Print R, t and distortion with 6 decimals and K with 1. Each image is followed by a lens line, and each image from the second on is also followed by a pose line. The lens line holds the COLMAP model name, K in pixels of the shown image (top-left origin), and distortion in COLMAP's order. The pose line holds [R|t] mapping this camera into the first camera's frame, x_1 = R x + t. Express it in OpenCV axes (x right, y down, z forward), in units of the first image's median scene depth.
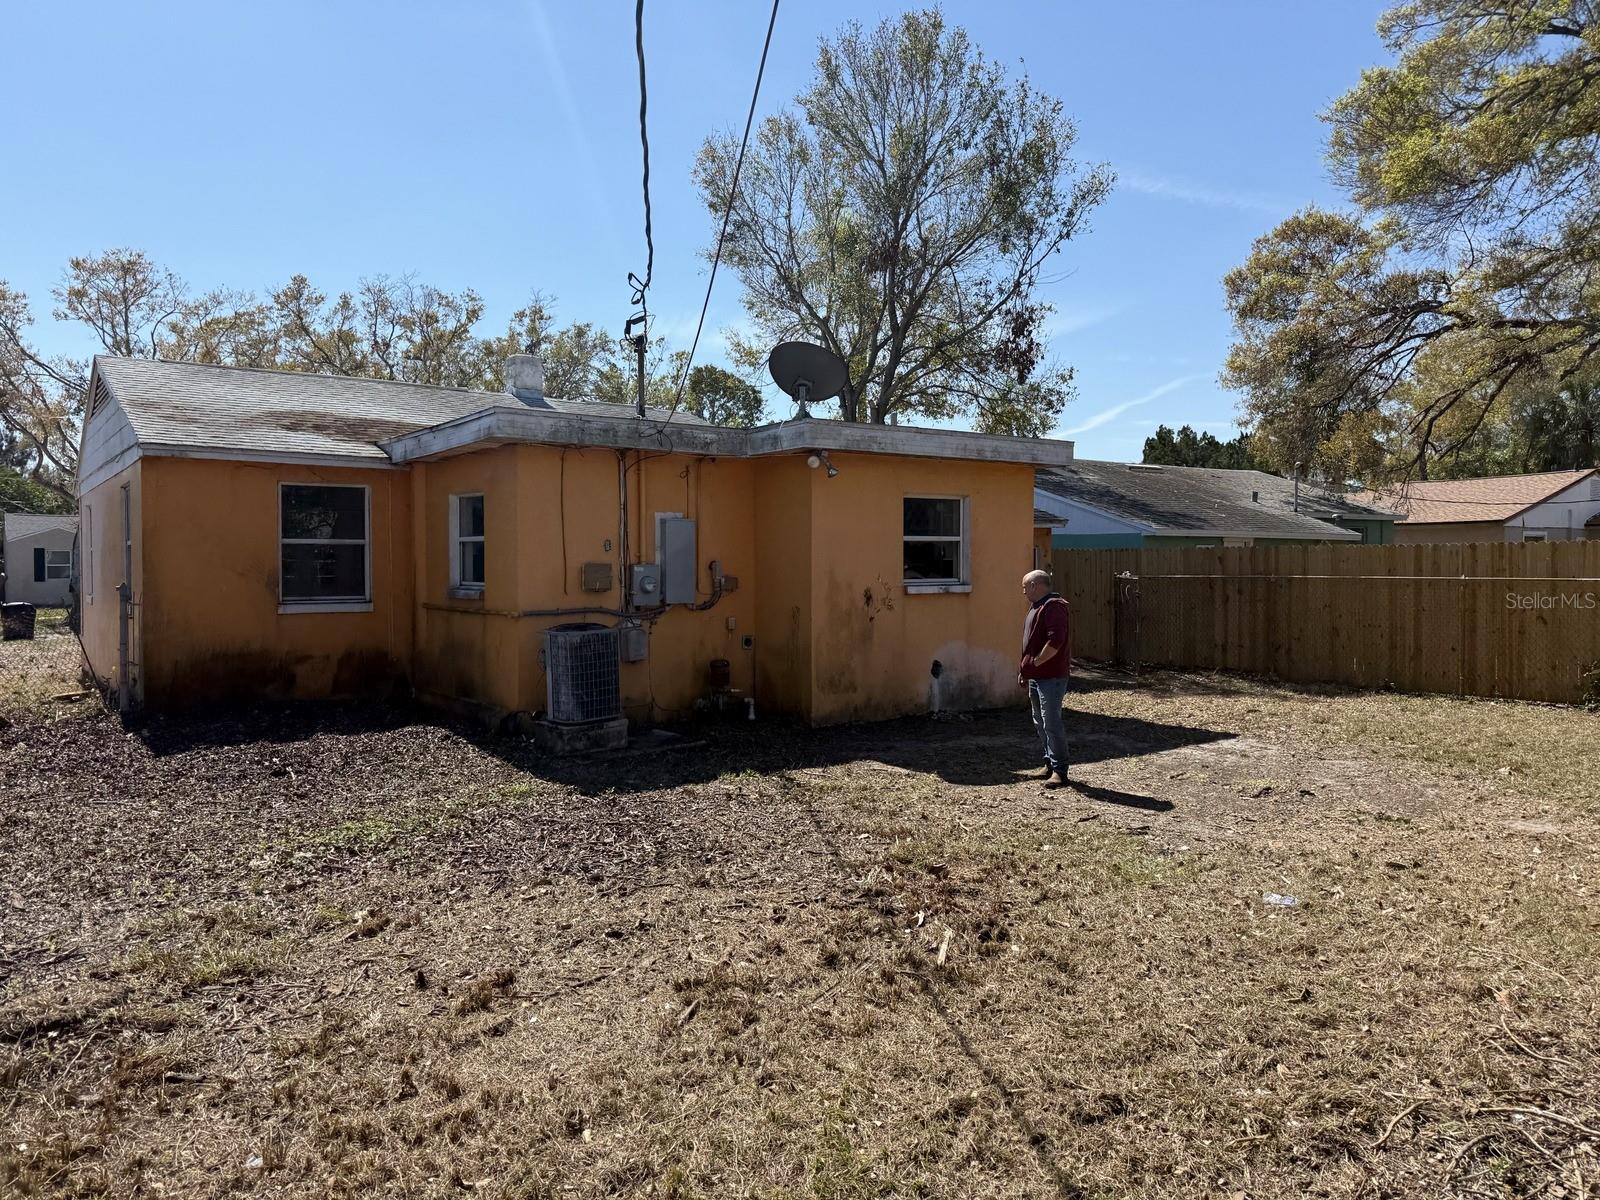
lens RADIAL K [[1116.6, 0, 818.8], [0, 1116.6, 575.8], [0, 0, 1]] dist [0.141897, -0.218811]
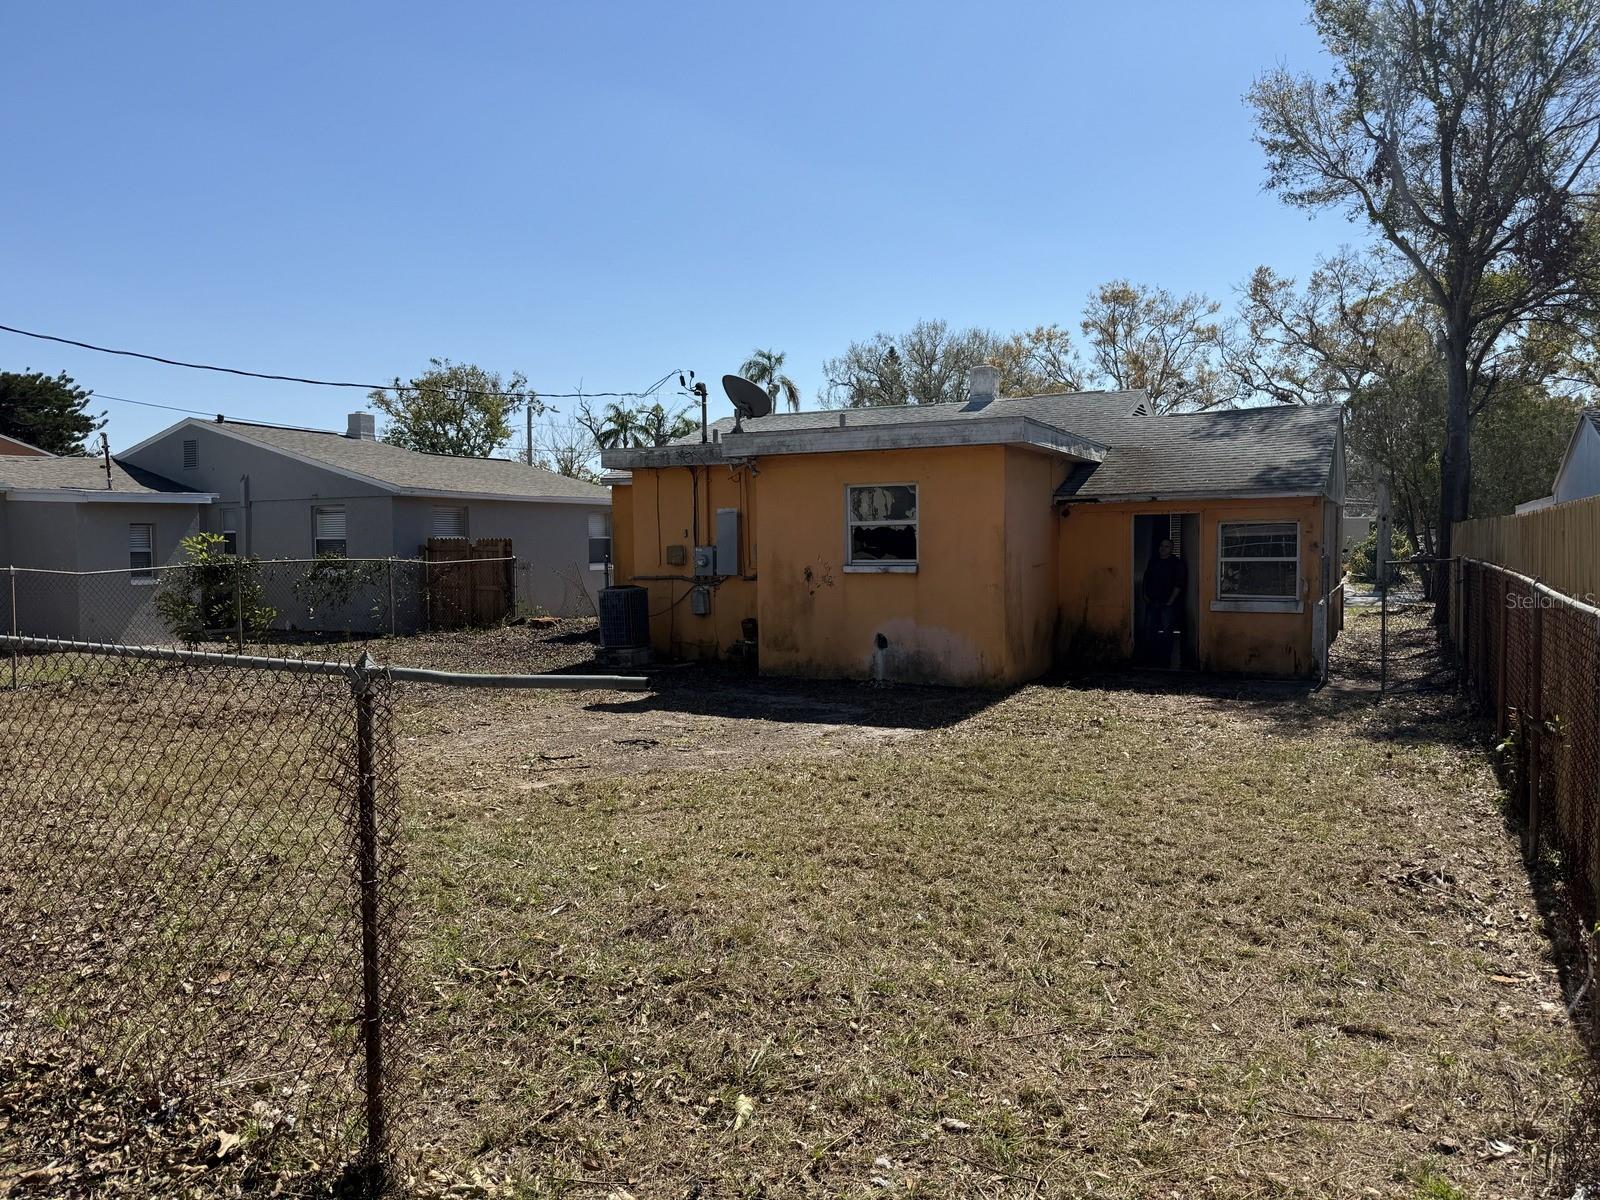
lens RADIAL K [[1143.8, 0, 800.0], [0, 1143.8, 600.0], [0, 0, 1]] dist [0.109670, -0.218213]
pose [[0.459025, 0.046849, -0.887187, 1.145588], [-0.008956, 0.998802, 0.048109, -0.012033], [0.888378, -0.014137, 0.458894, 0.441616]]
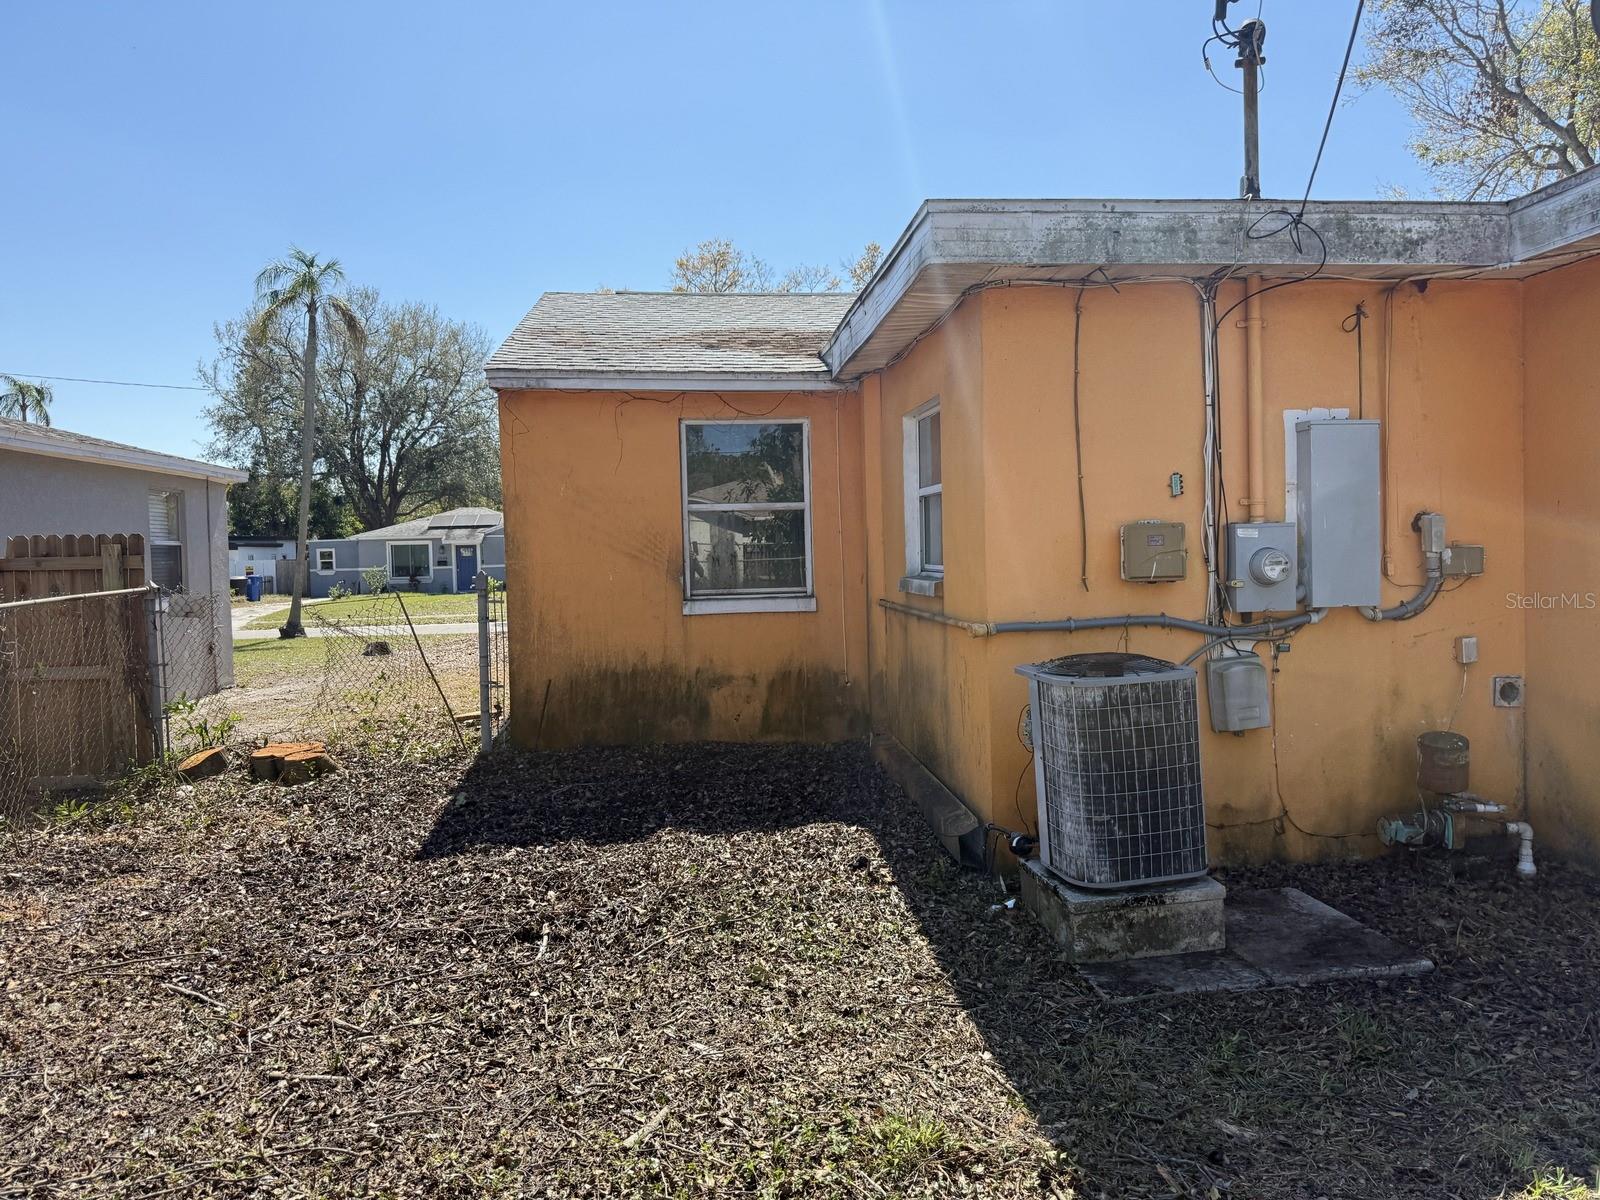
lens RADIAL K [[1134.4, 0, 795.6], [0, 1134.4, 575.9], [0, 0, 1]] dist [0.071889, -0.098369]
pose [[0.858341, -0.005333, -0.513052, -0.082320], [0.014655, 0.999793, 0.014125, 0.002326], [0.512870, -0.019643, 0.858241, 0.523026]]
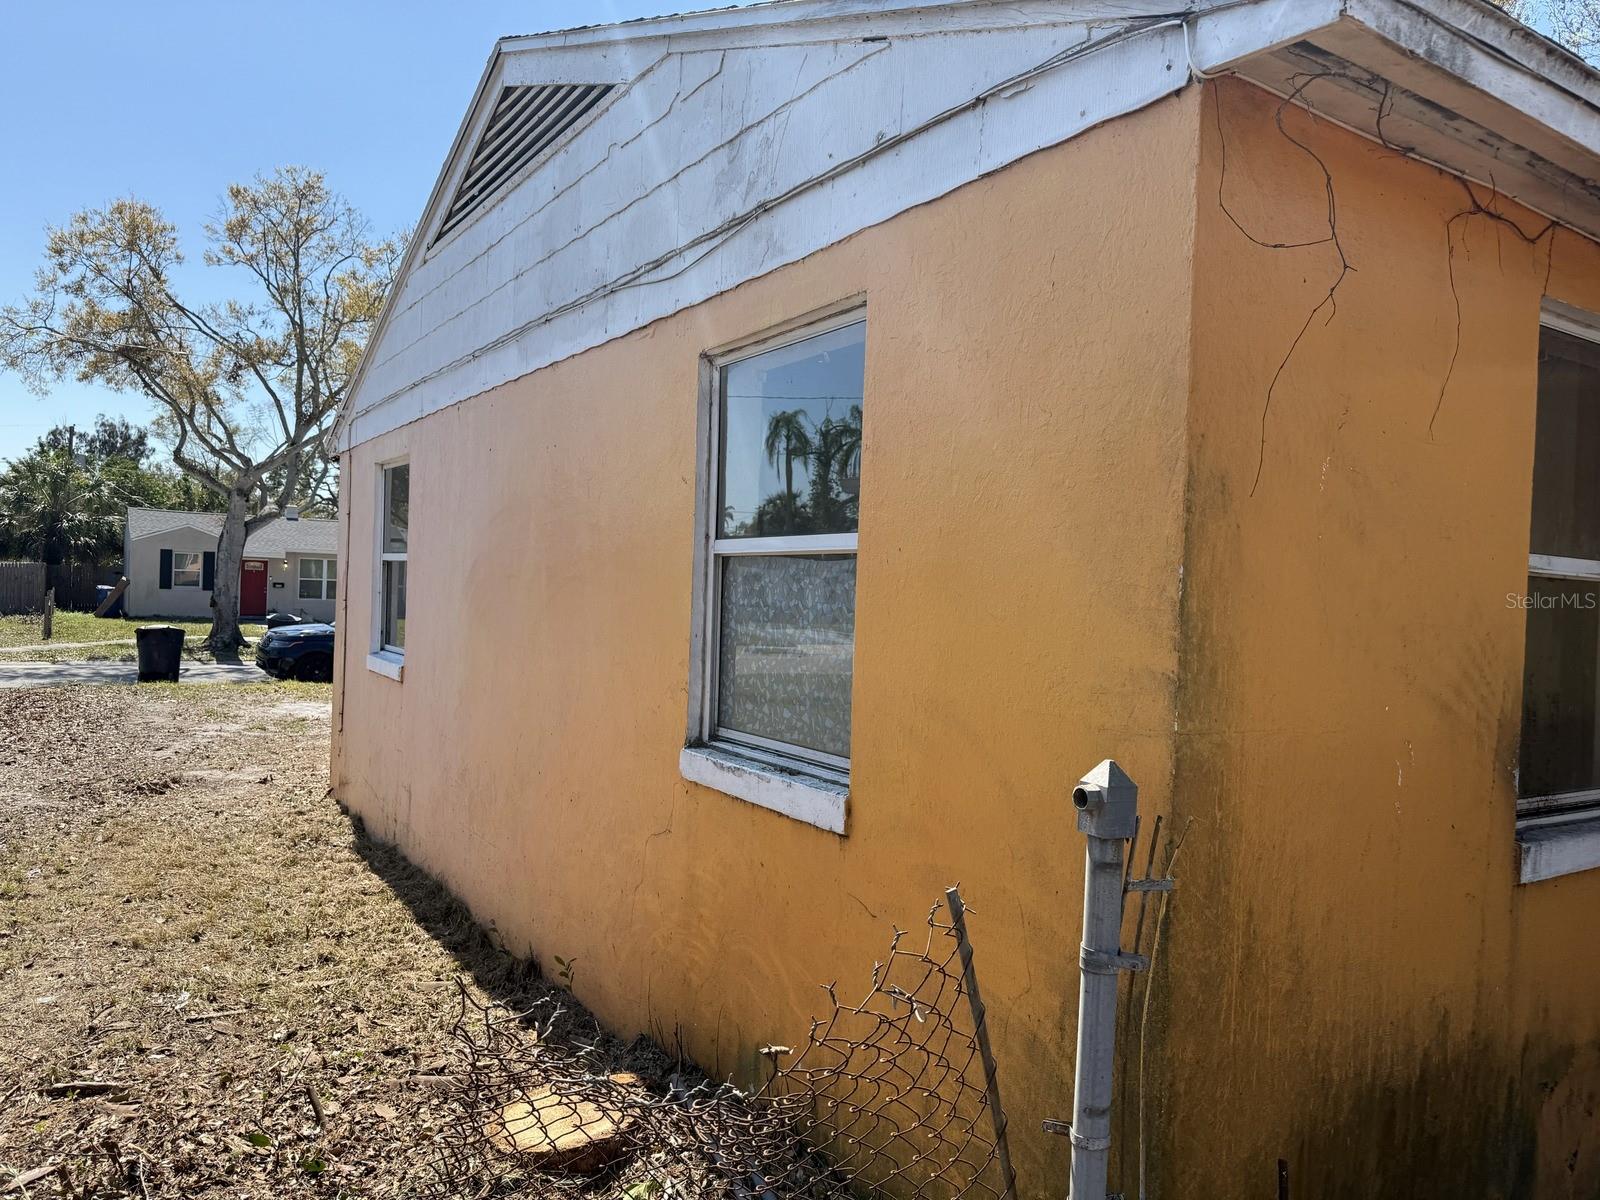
lens RADIAL K [[1129.6, 0, 801.5], [0, 1129.6, 595.4], [0, 0, 1]] dist [-0.002339, 0.000581]
pose [[0.996645, 0.044183, -0.068890, -0.691008], [-0.044973, 0.998939, -0.009964, -0.017386], [0.068376, 0.013028, 0.997575, 0.876694]]
